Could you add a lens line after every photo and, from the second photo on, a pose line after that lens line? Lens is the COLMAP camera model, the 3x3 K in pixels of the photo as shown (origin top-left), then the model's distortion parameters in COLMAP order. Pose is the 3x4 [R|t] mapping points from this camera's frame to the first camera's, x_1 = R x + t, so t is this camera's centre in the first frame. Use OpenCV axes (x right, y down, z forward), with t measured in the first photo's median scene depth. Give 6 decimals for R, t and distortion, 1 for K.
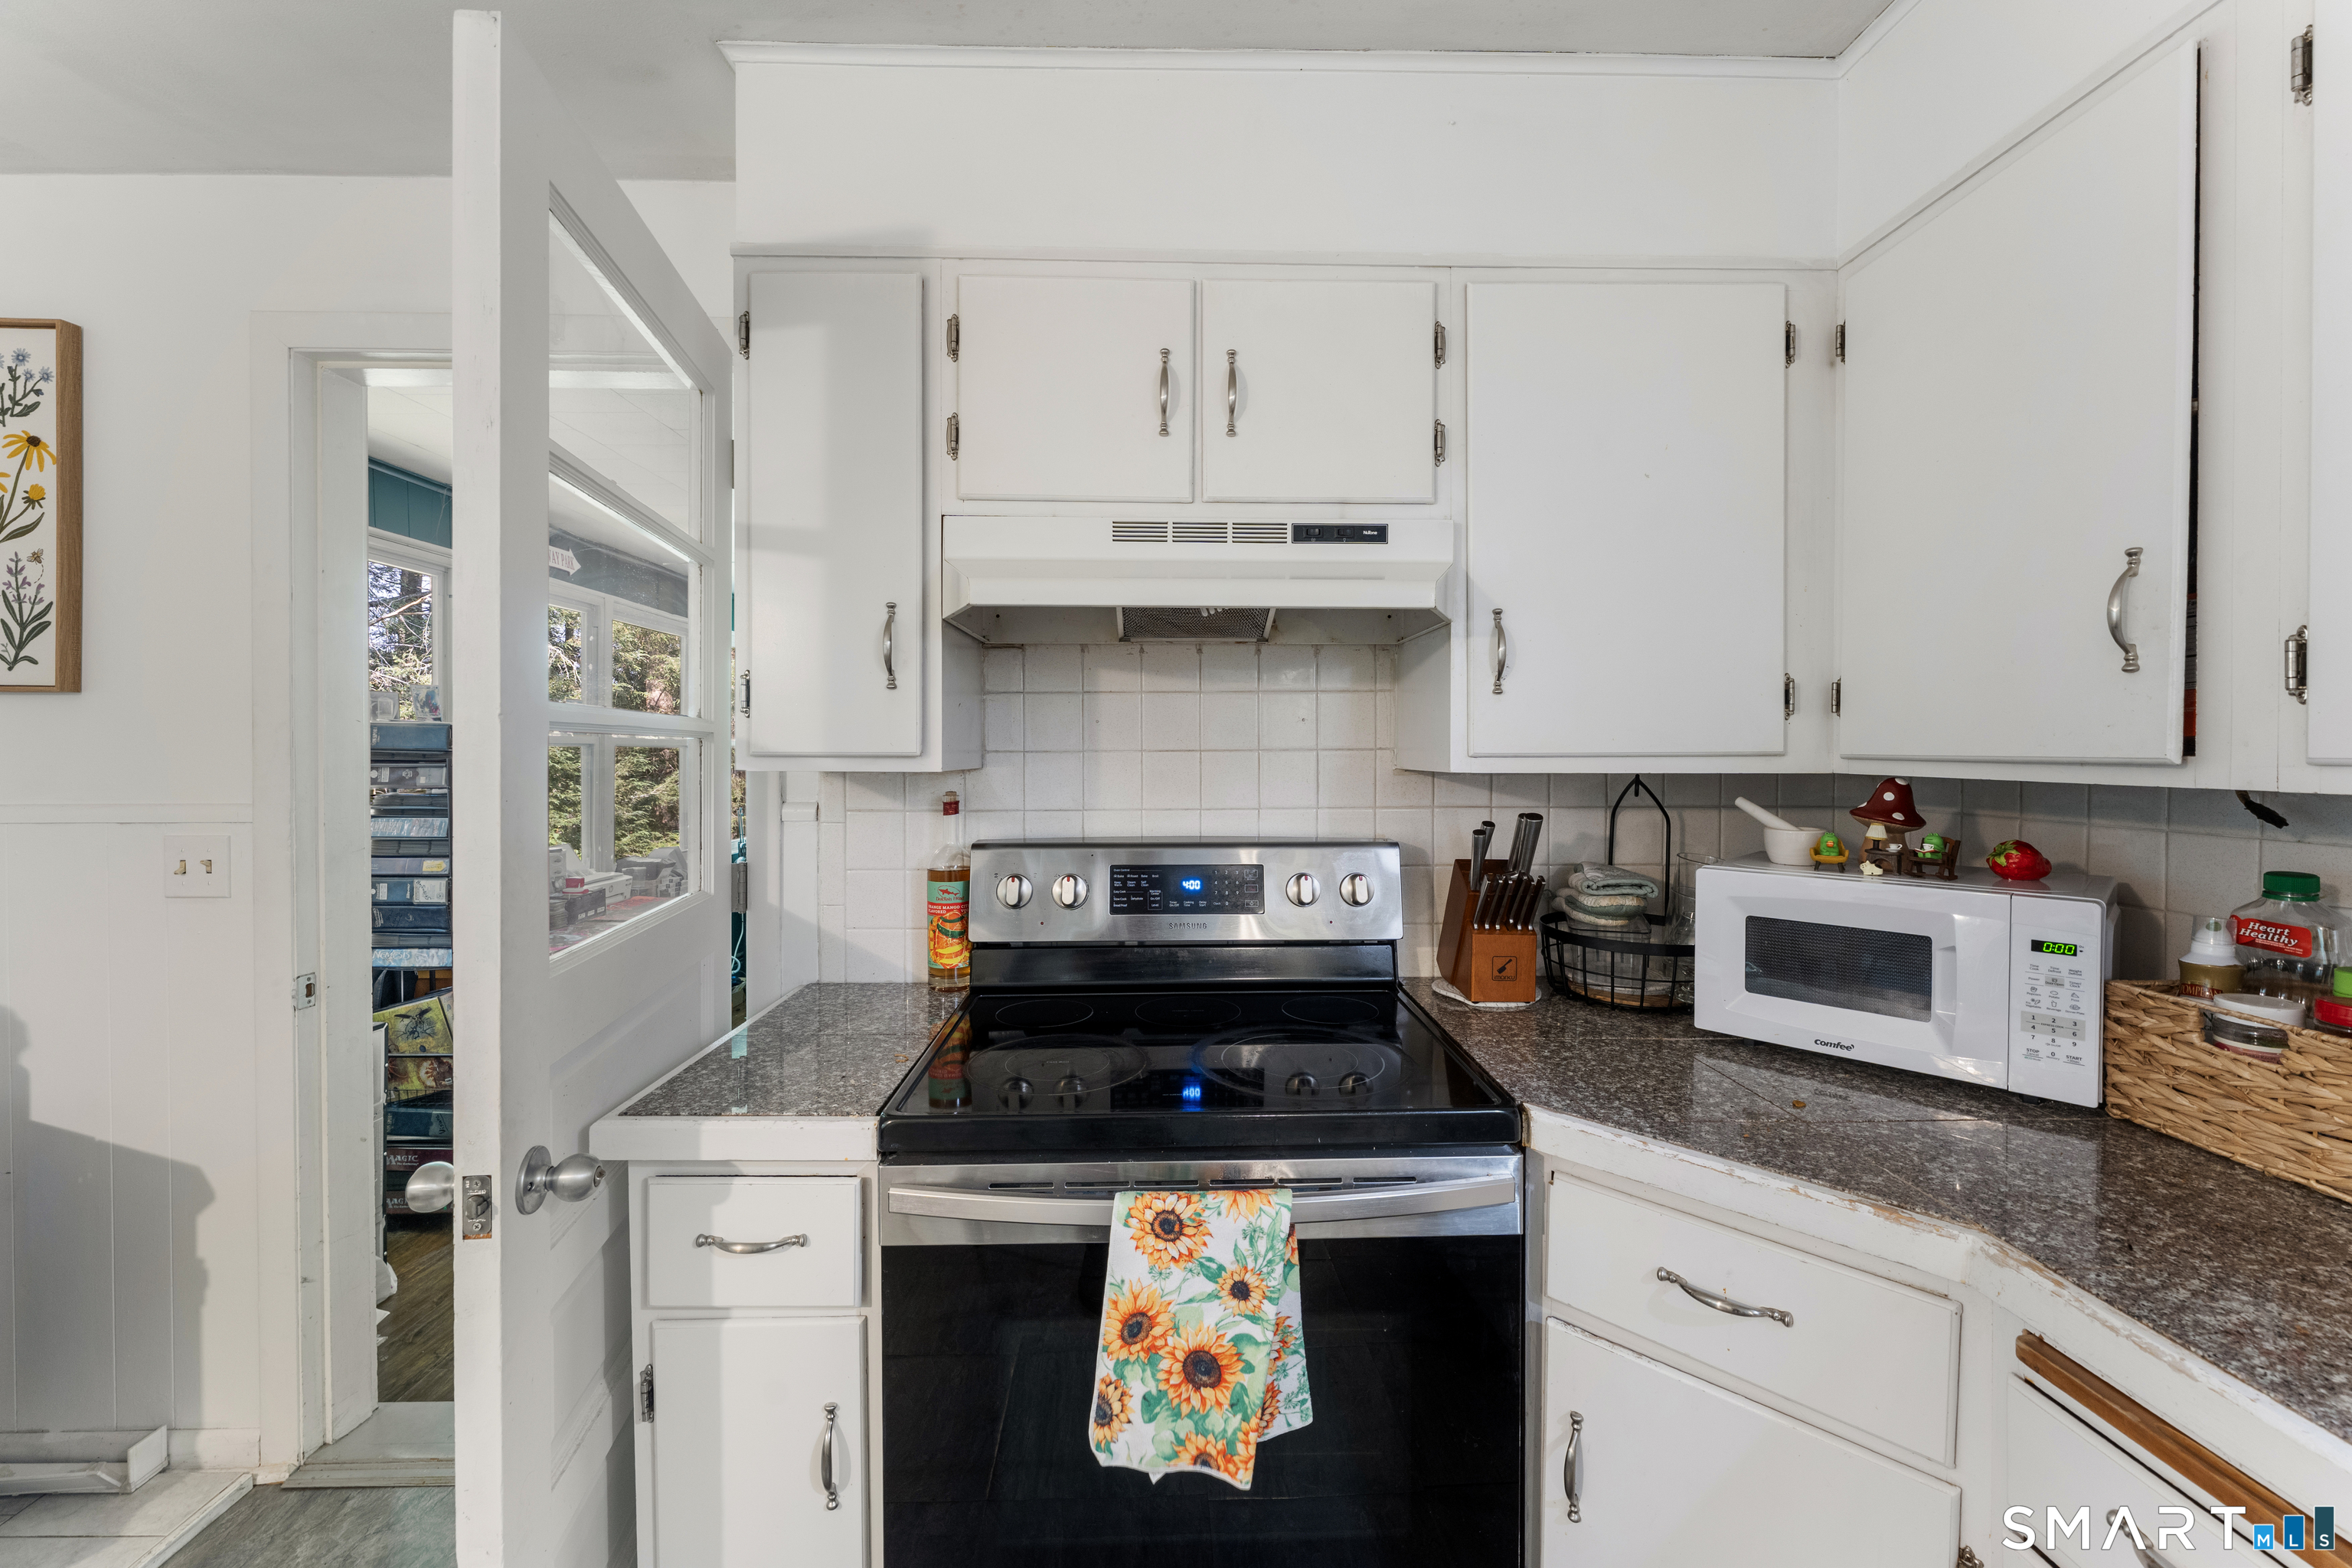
lens RADIAL K [[945.8, 0, 1175.7], [0, 945.8, 762.1], [0, 0, 1]] dist [-0.000788, 0.000242]
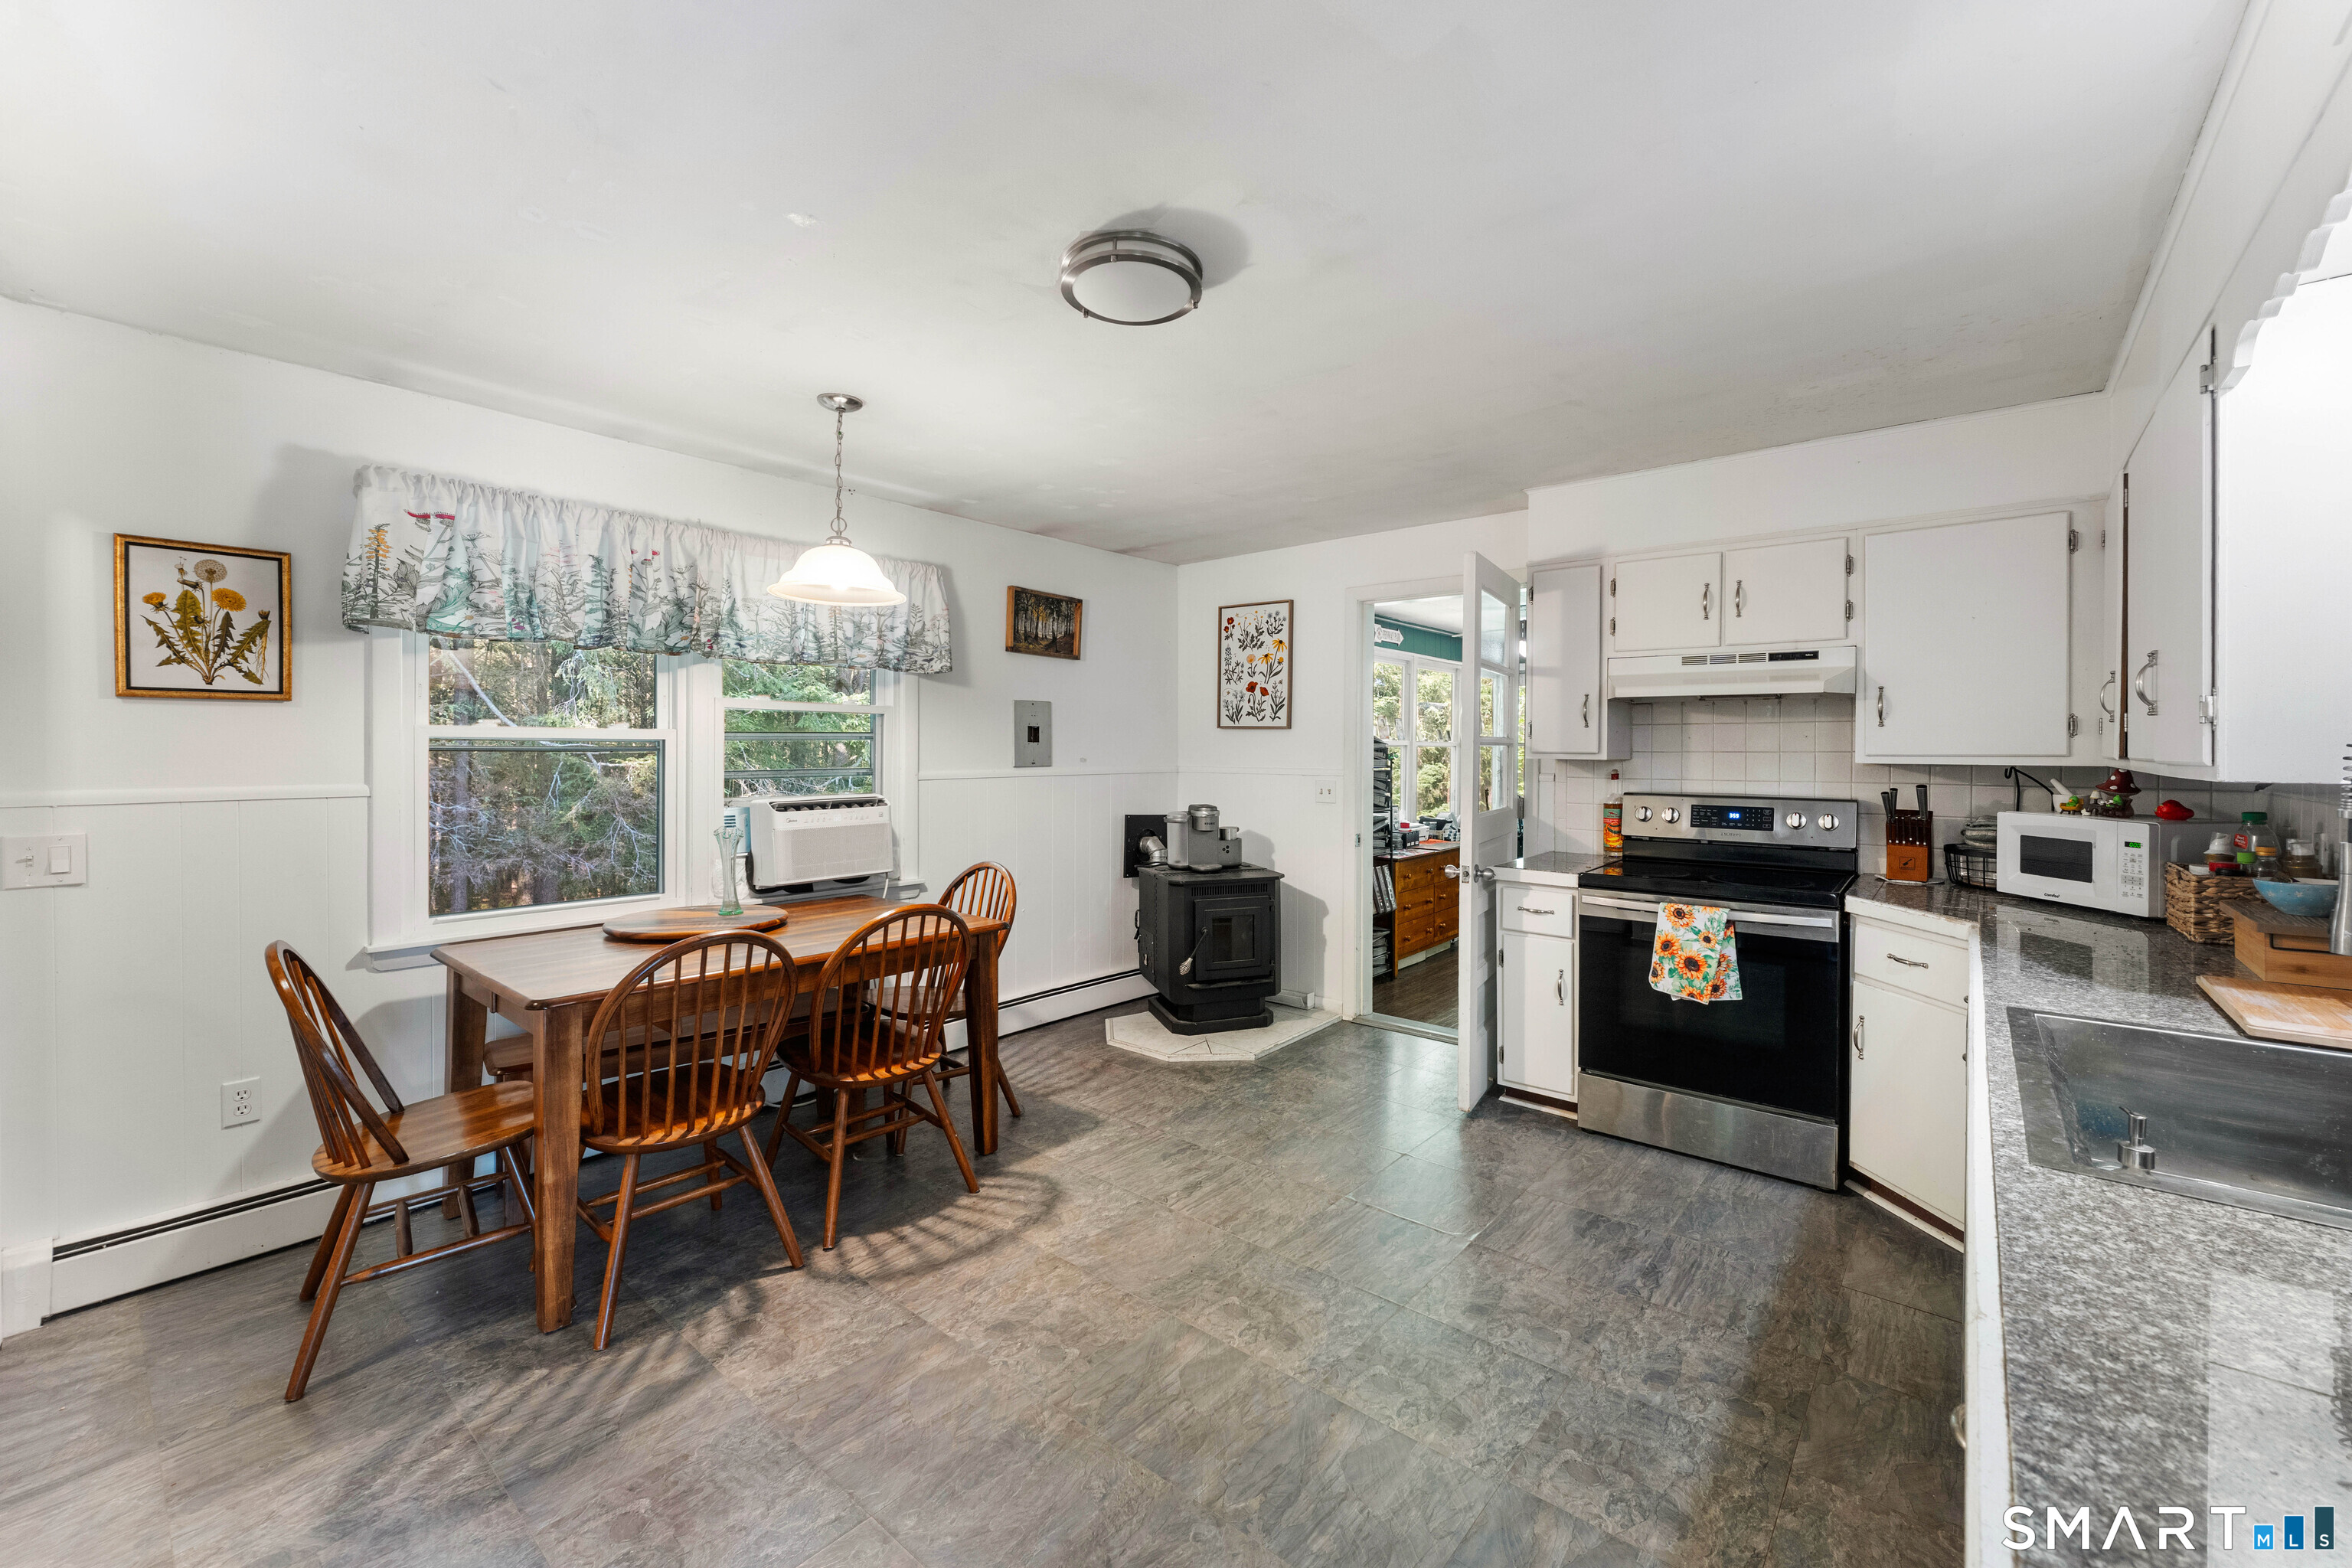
lens RADIAL K [[951.9, 0, 1178.4], [0, 951.9, 751.1], [0, 0, 1]] dist [-0.000351, 0.000055]
pose [[0.754061, 0.006235, -0.656775, 0.600230], [-0.012767, 0.999905, -0.005166, 0.016322], [0.656680, 0.012280, 0.754069, -1.789564]]
